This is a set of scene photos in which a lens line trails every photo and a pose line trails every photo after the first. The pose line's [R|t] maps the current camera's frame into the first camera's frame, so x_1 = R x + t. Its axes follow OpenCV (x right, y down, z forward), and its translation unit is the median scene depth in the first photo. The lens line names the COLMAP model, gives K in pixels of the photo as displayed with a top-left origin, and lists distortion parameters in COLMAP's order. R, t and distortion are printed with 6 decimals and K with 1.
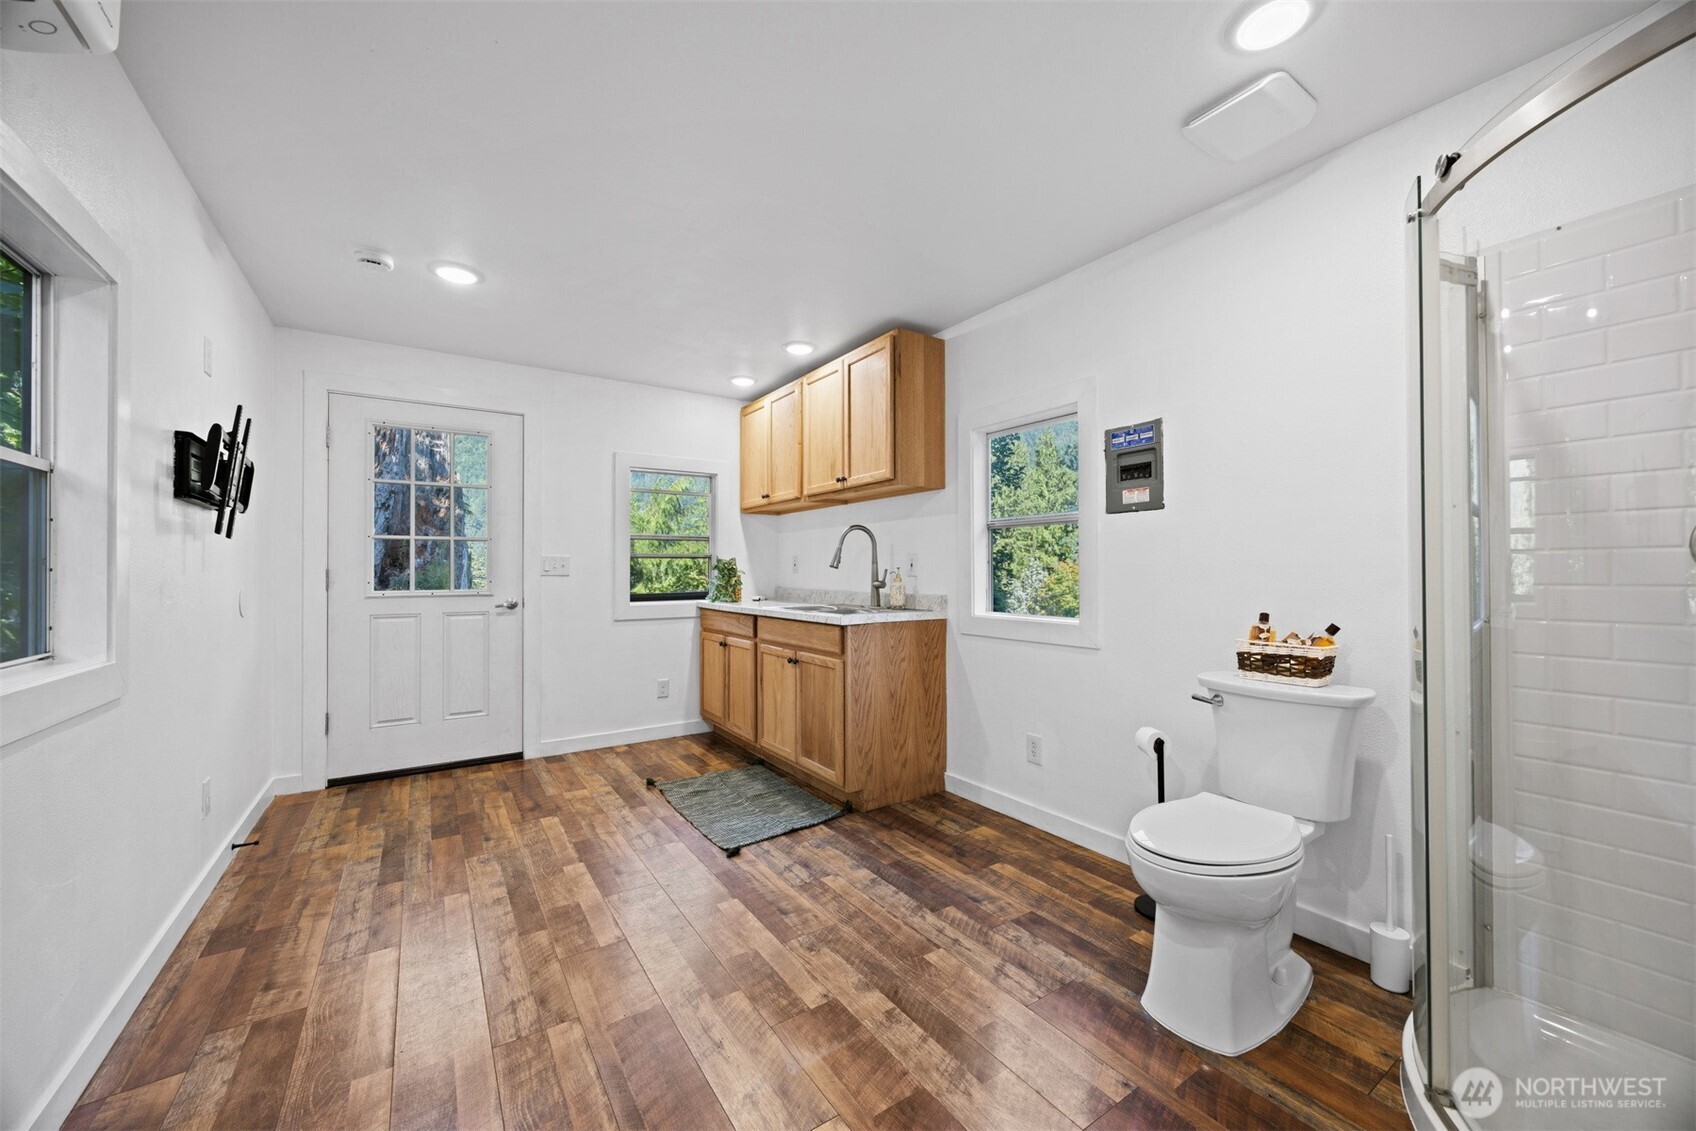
lens RADIAL K [[651.1, 0, 855.7], [0, 651.1, 565.9], [0, 0, 1]] dist [-0.003902, 0.000037]
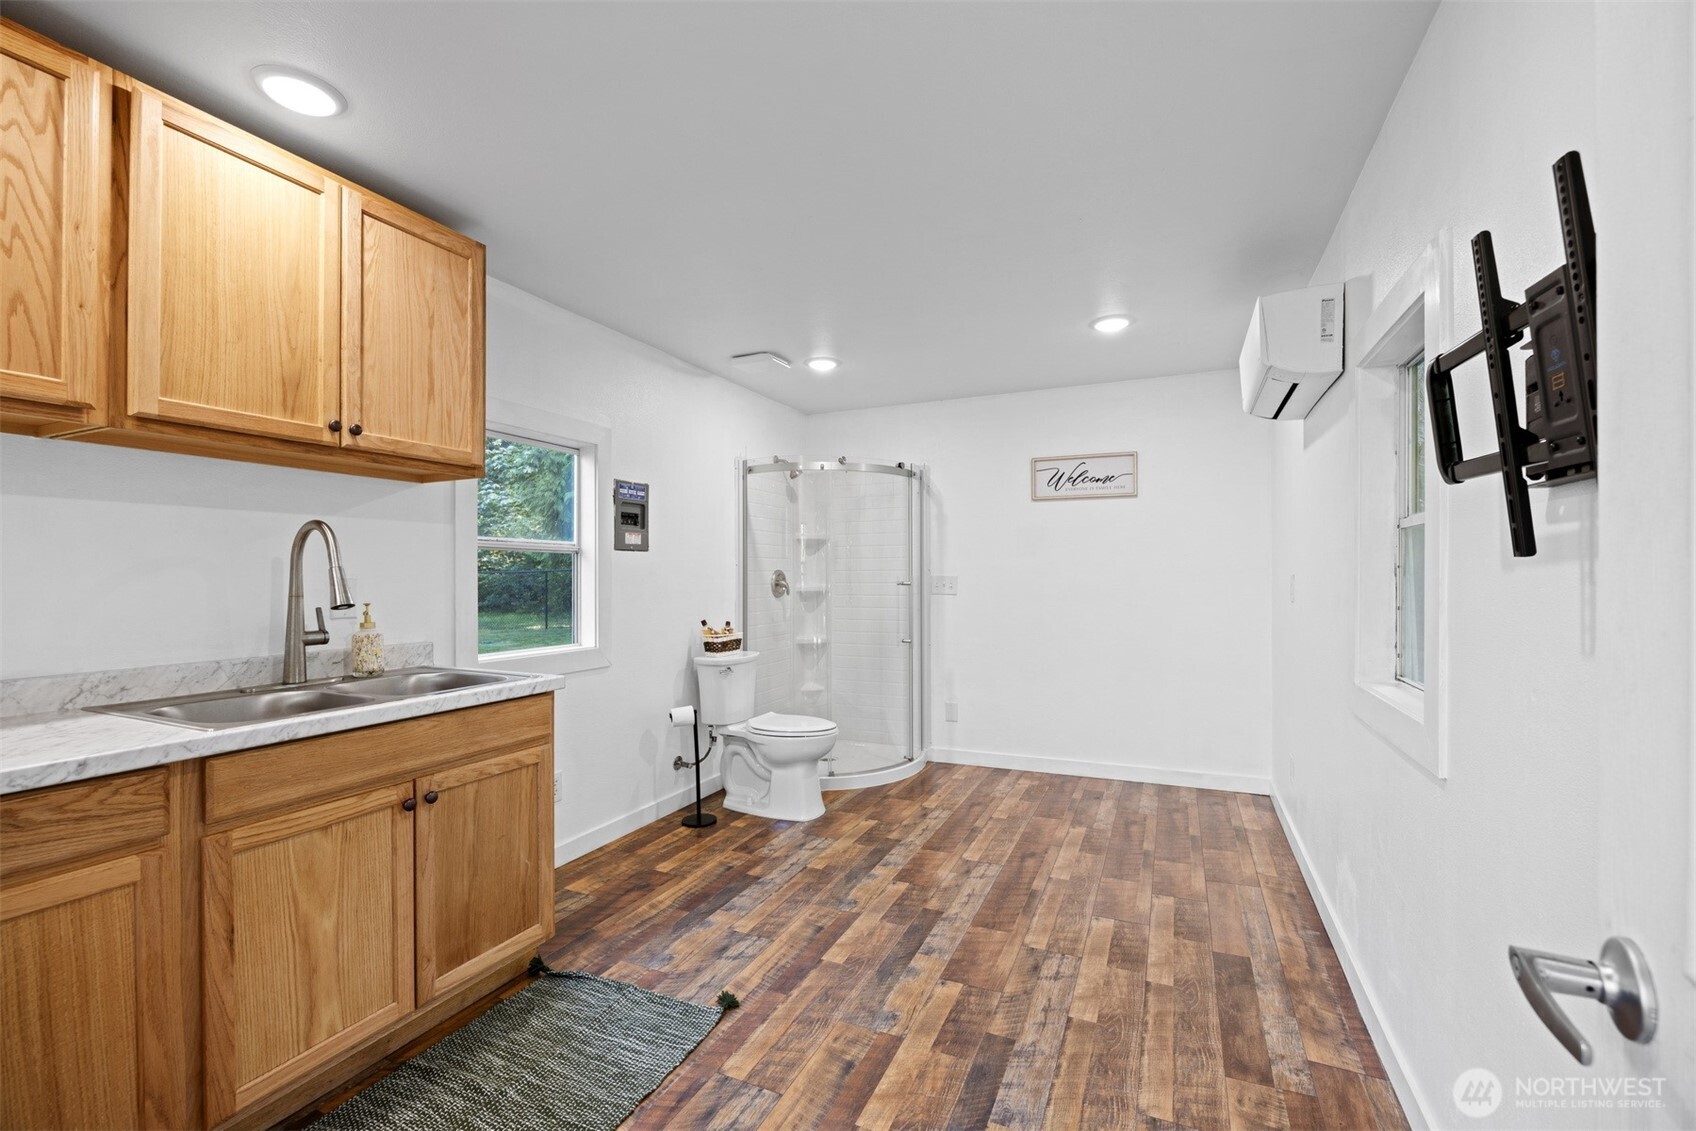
lens RADIAL K [[733.0, 0, 851.8], [0, 733.0, 572.5], [0, 0, 1]] dist [-0.003125, -0.000246]
pose [[-0.537127, 0.006874, 0.843473, -0.726756], [-0.004239, 0.999932, -0.010849, -0.020086], [-0.843491, -0.009403, -0.537062, 1.016494]]
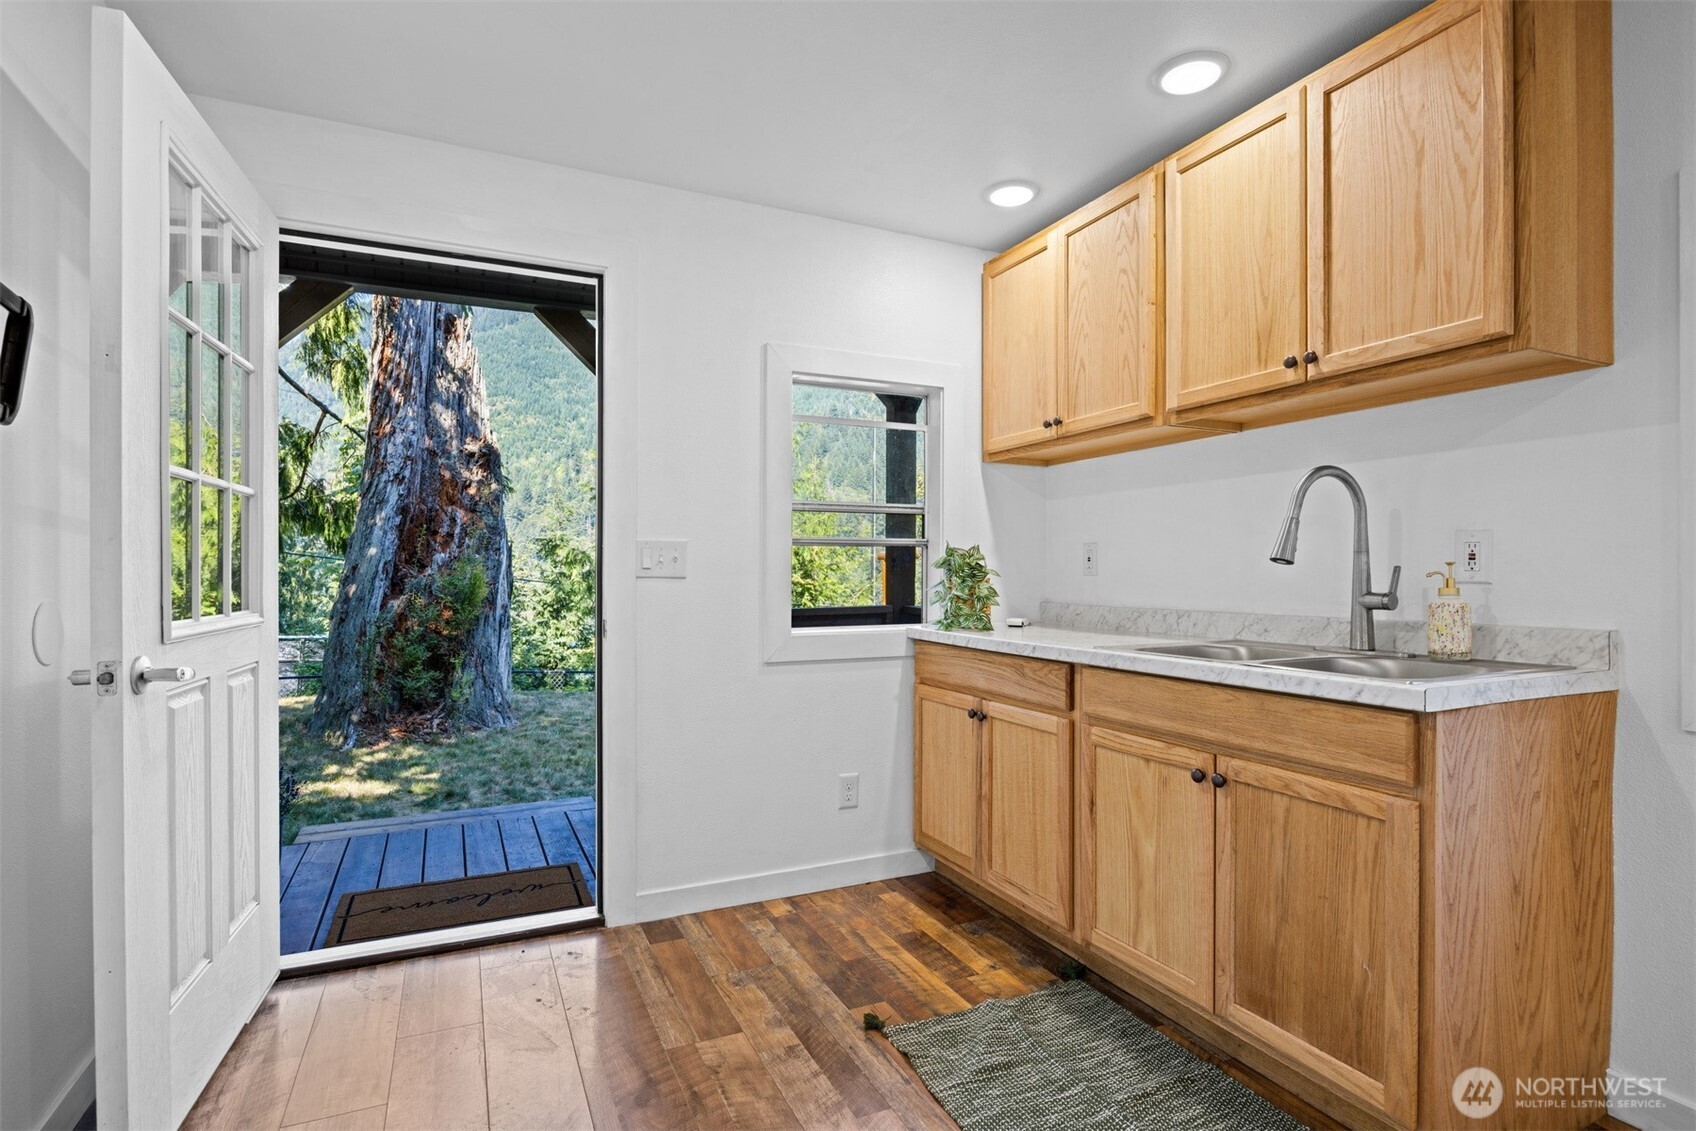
lens RADIAL K [[852.5, 0, 854.8], [0, 852.5, 576.5], [0, 0, 1]] dist [-0.008858, 0.000290]
pose [[0.988691, 0.004754, -0.149889, -0.242362], [-0.003091, 0.999931, 0.011325, 0.006997], [0.149933, -0.010733, 0.988638, 0.408254]]
